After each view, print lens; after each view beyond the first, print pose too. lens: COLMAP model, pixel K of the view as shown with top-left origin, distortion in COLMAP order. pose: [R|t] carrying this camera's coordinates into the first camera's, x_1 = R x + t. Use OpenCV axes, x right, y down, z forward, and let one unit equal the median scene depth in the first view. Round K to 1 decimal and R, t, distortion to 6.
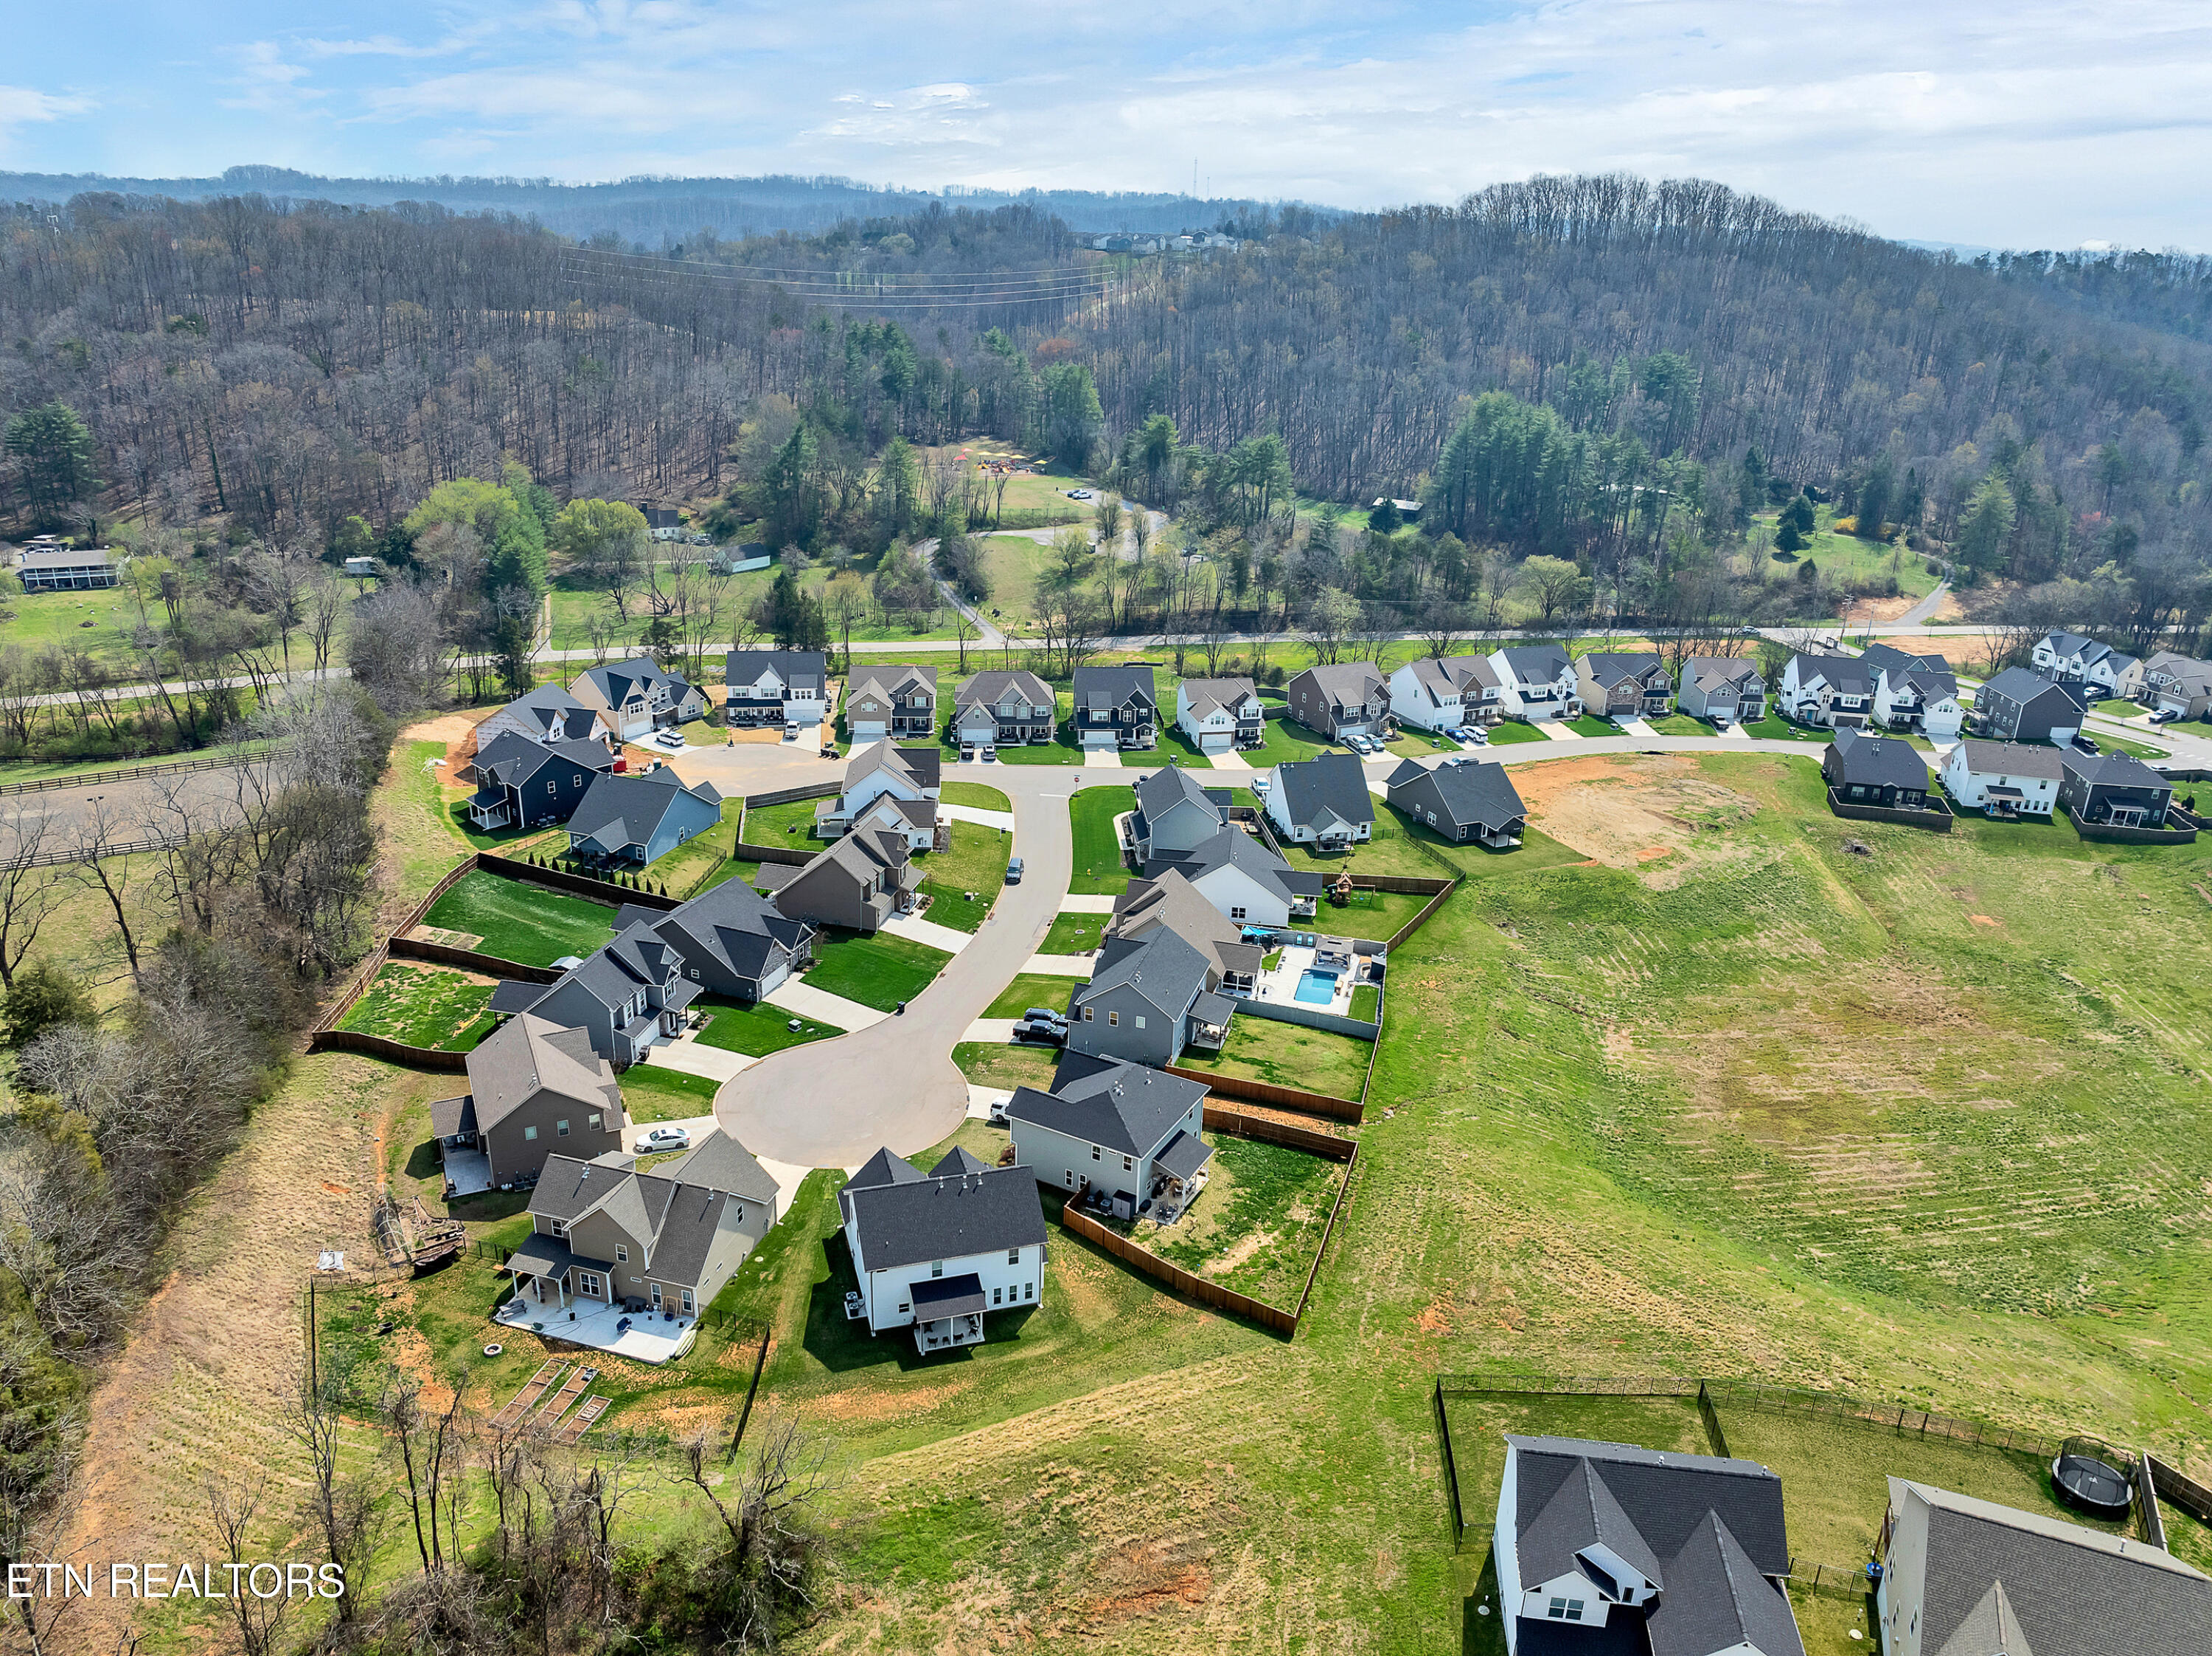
lens RADIAL K [[1559.9, 0, 1106.0], [0, 1559.9, 828.0], [0, 0, 1]] dist [-0.030787, -0.025502]
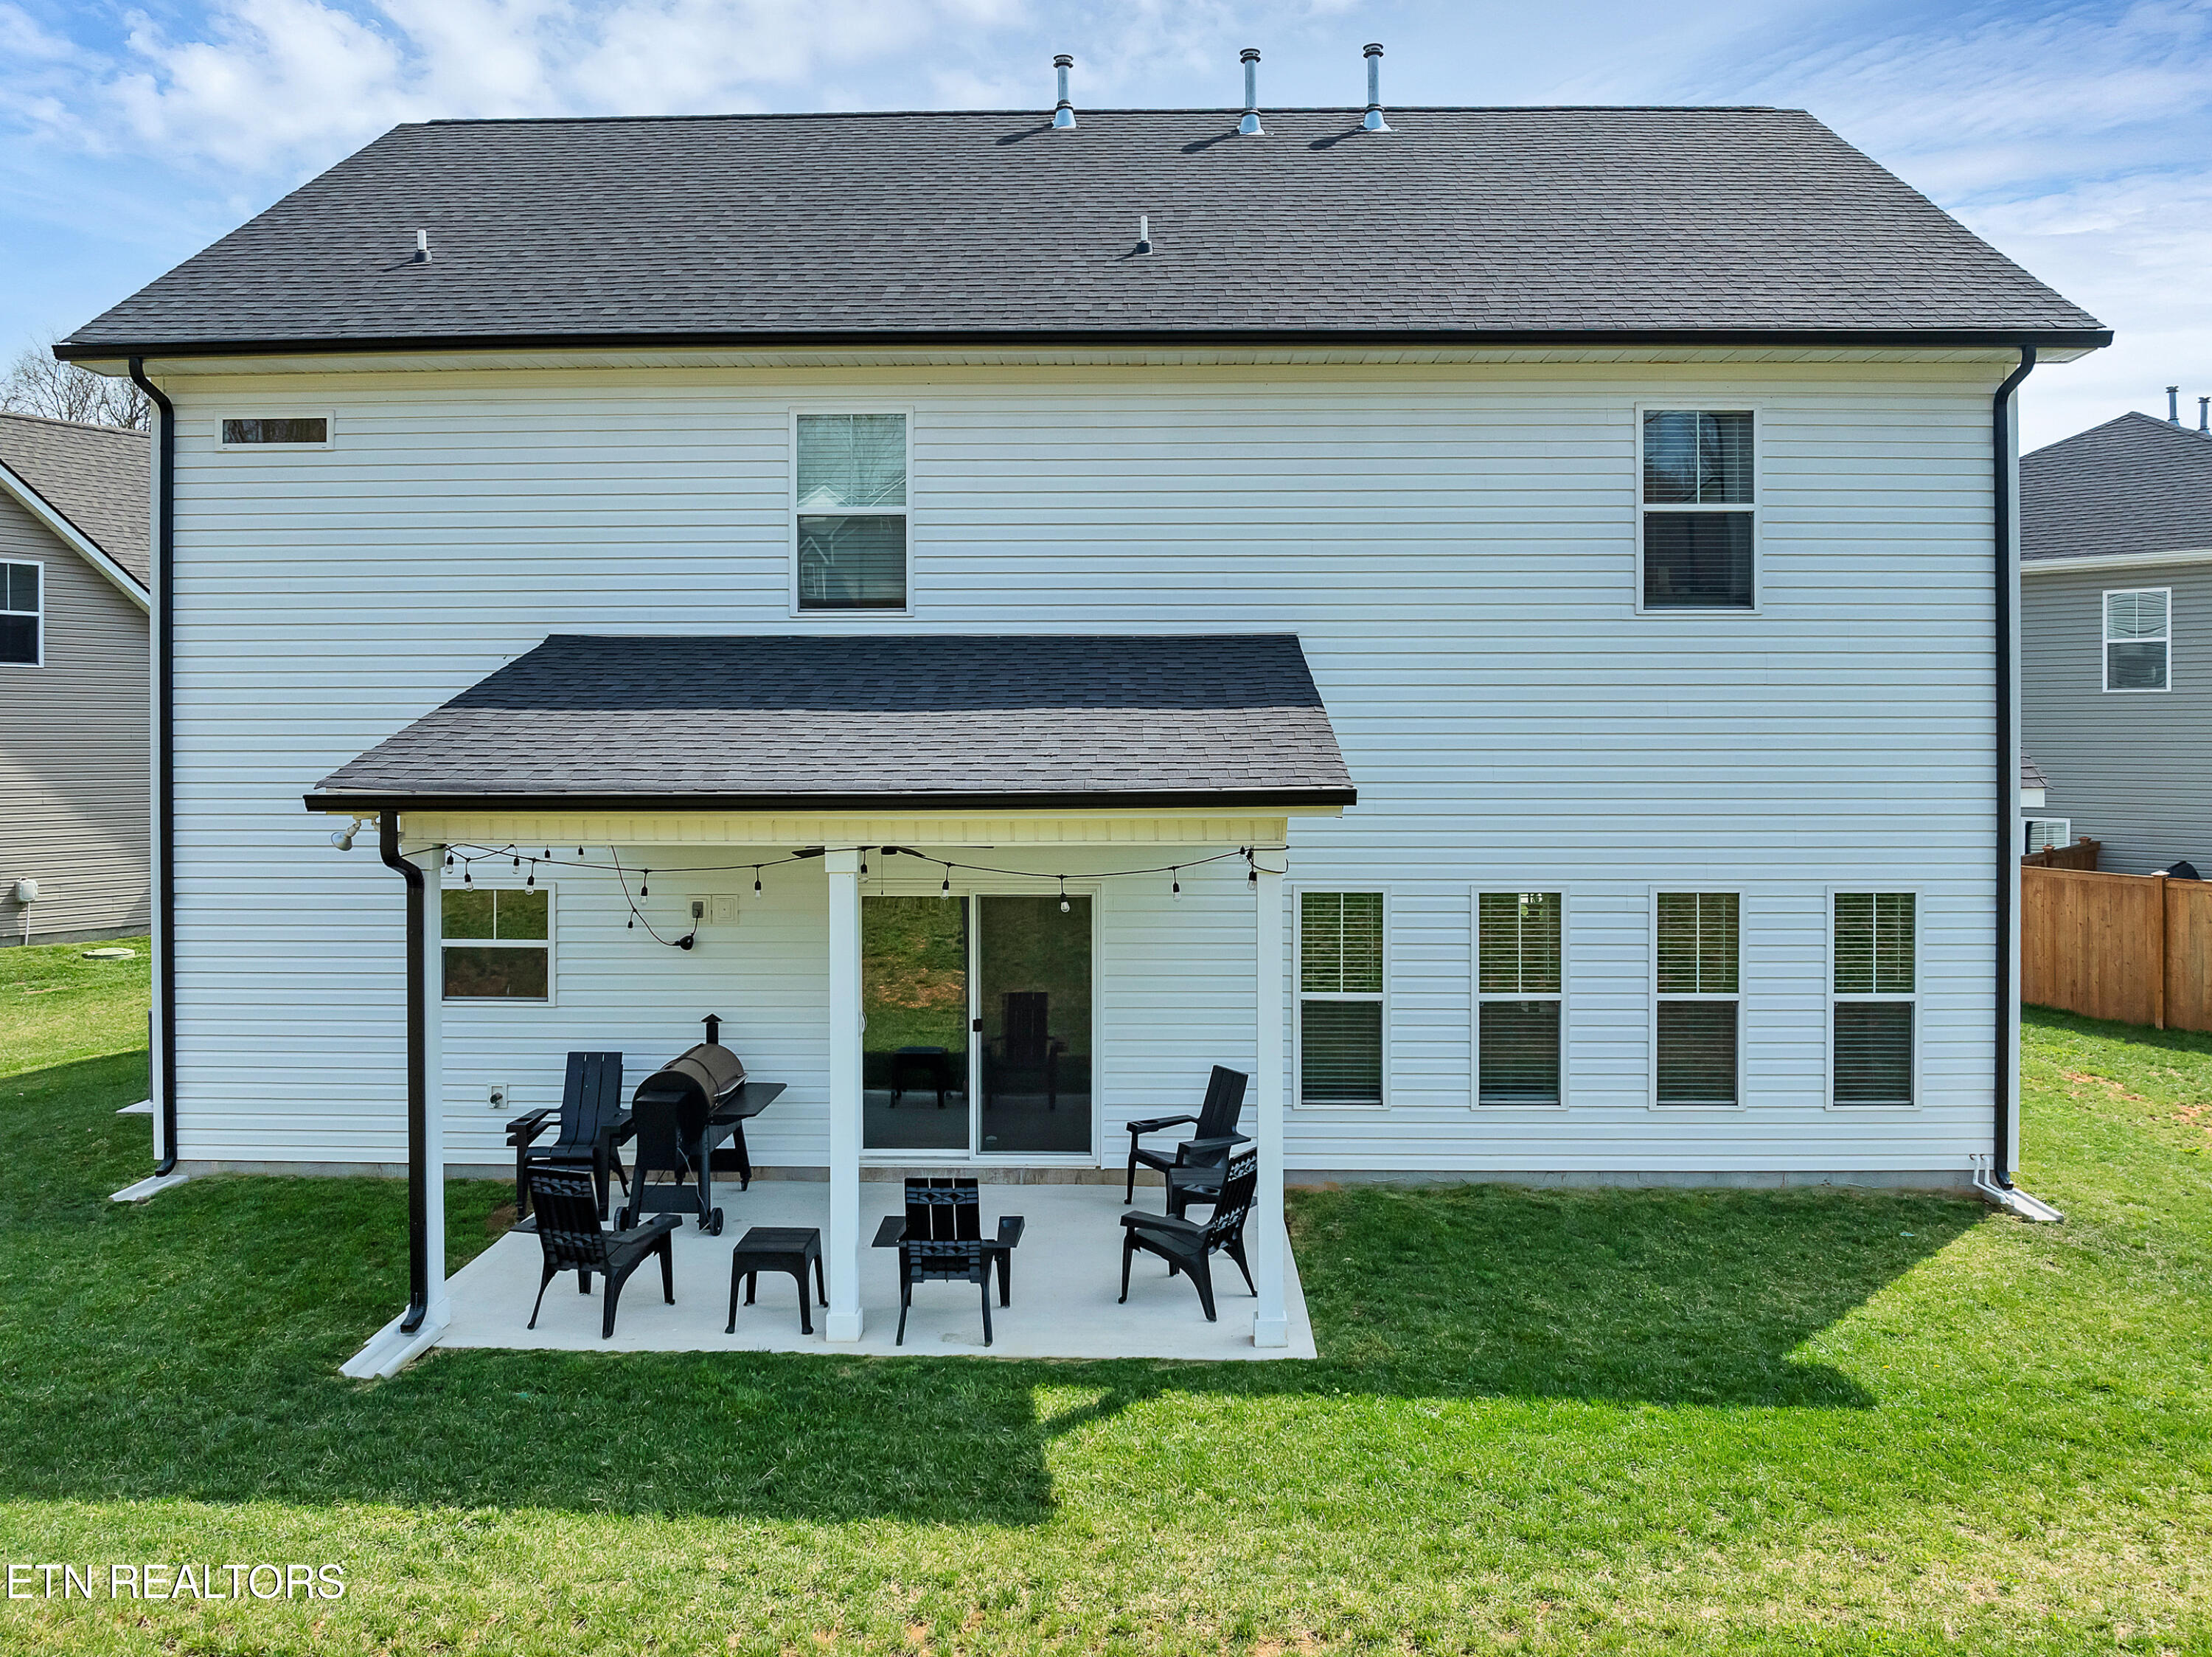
lens RADIAL K [[1641.3, 0, 1185.9], [0, 1641.3, 764.3], [0, 0, 1]] dist [-0.033215, 0.002593]
pose [[0.949263, -0.026517, -0.313363, -0.041213], [-0.088936, 0.933127, -0.348374, 0.230175], [0.301645, 0.358568, 0.883425, 0.643628]]
